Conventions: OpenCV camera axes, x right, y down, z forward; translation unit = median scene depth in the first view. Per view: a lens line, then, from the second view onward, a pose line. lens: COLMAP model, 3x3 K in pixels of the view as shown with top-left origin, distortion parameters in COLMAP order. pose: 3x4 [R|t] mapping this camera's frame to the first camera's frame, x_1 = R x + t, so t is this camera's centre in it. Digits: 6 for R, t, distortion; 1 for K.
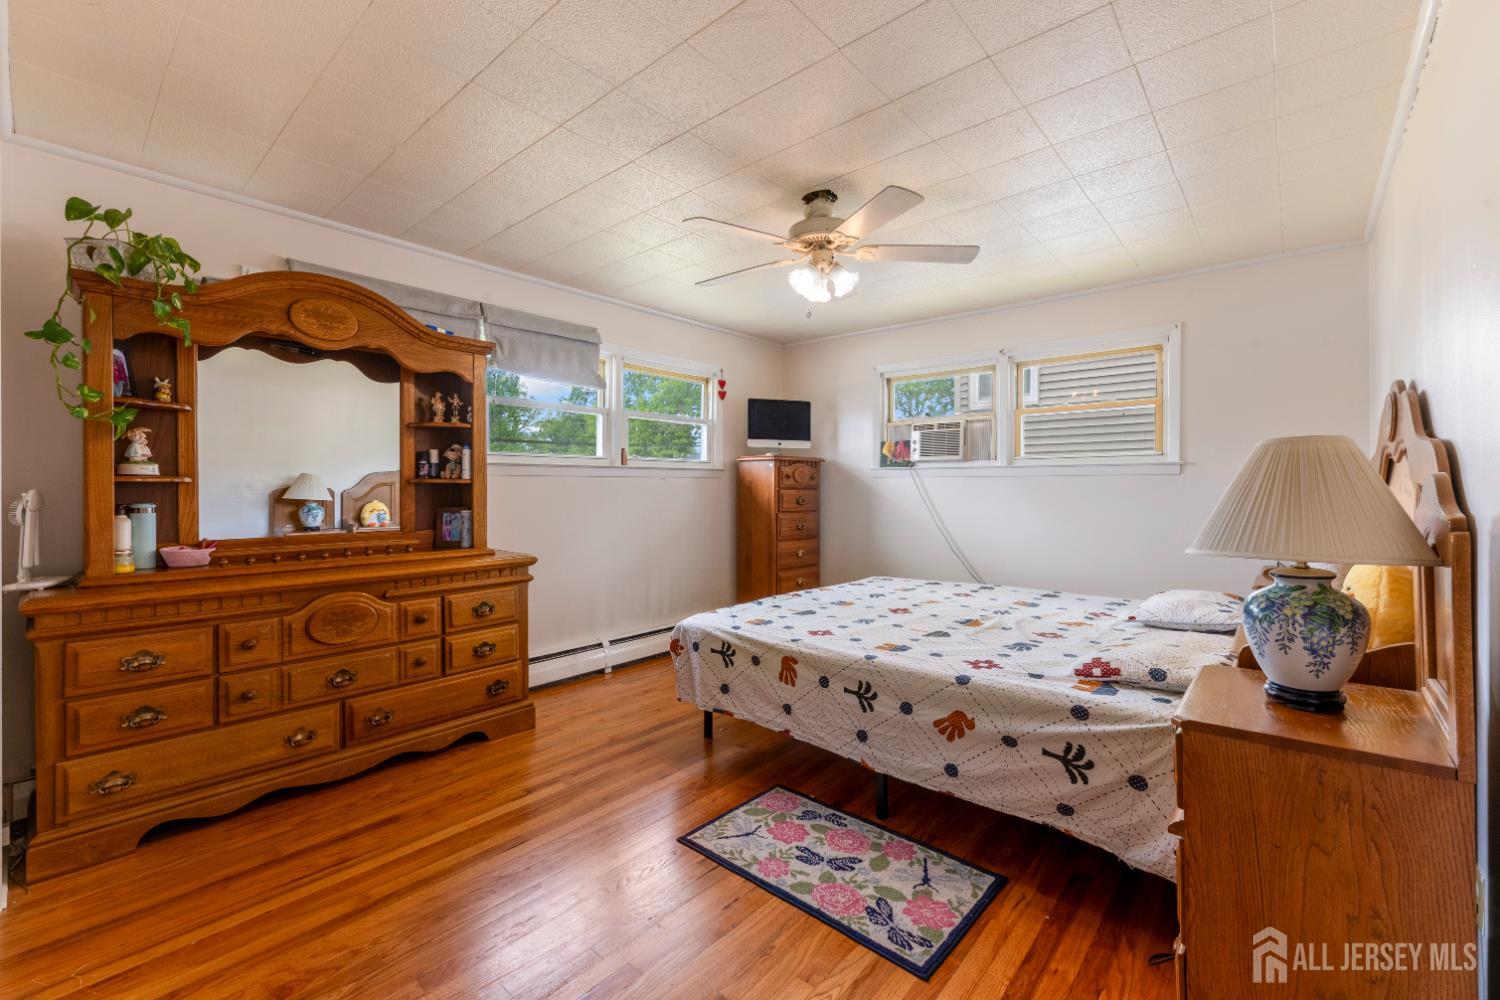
lens RADIAL K [[636.6, 0, 755.5], [0, 636.6, 488.6], [0, 0, 1]] dist [0.001098, 0.001174]
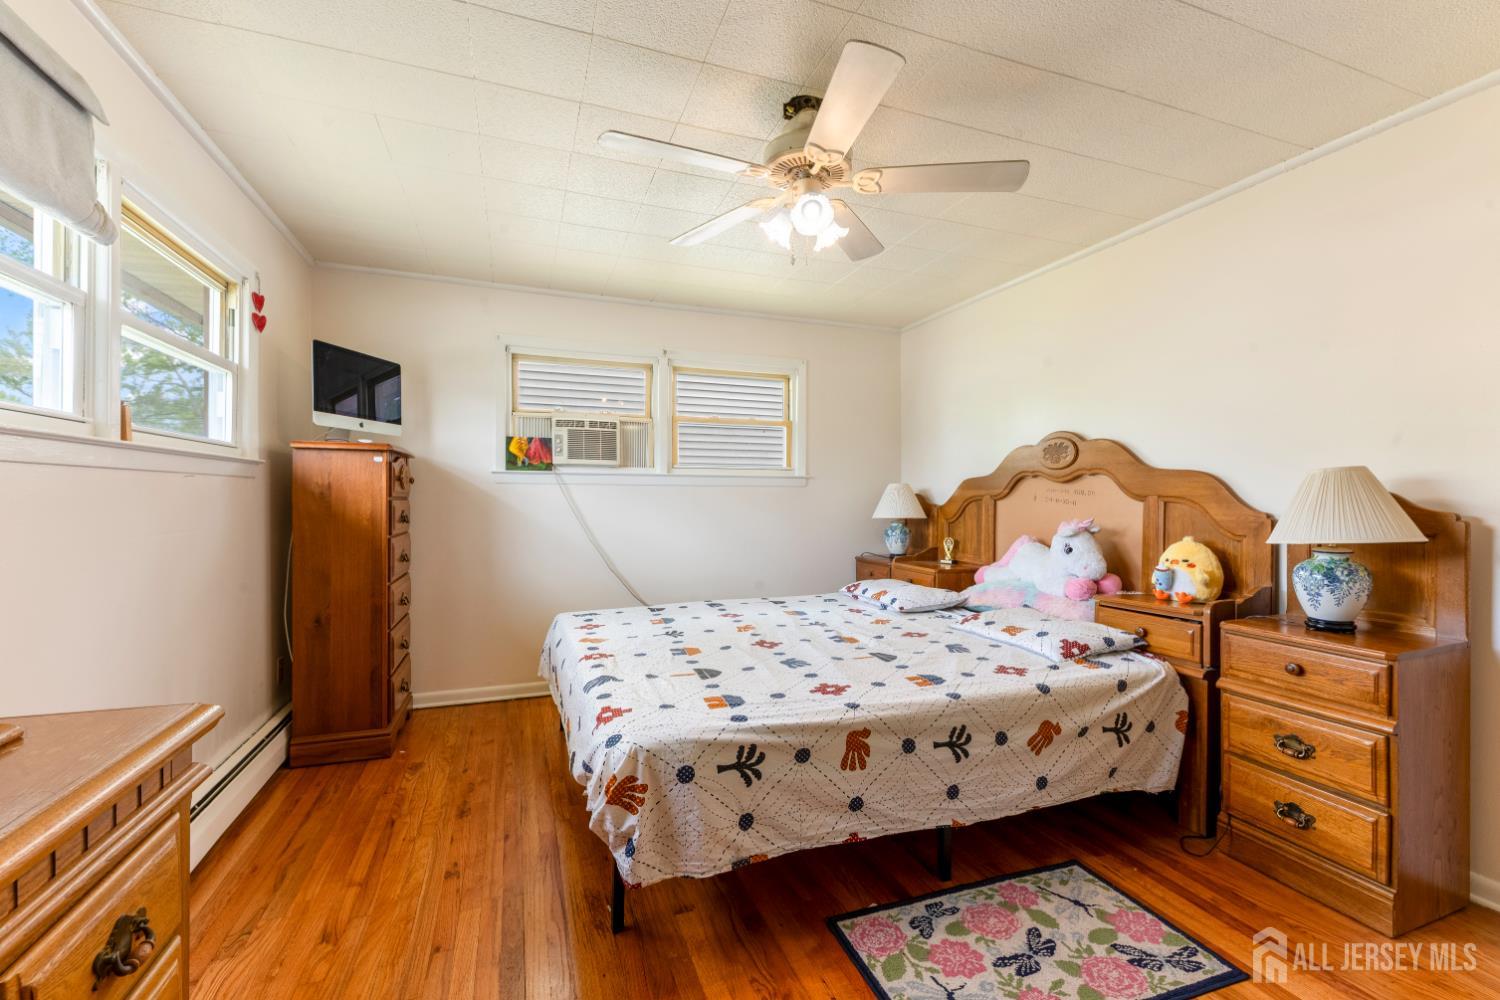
lens RADIAL K [[636.6, 0, 751.6], [0, 636.6, 498.9], [0, 0, 1]] dist [0.001098, 0.001174]
pose [[0.478100, 0.000580, 0.878305, -0.685282], [-0.000735, 1.000000, -0.000260, 0.001370], [-0.878305, -0.000521, 0.478100, 0.814335]]
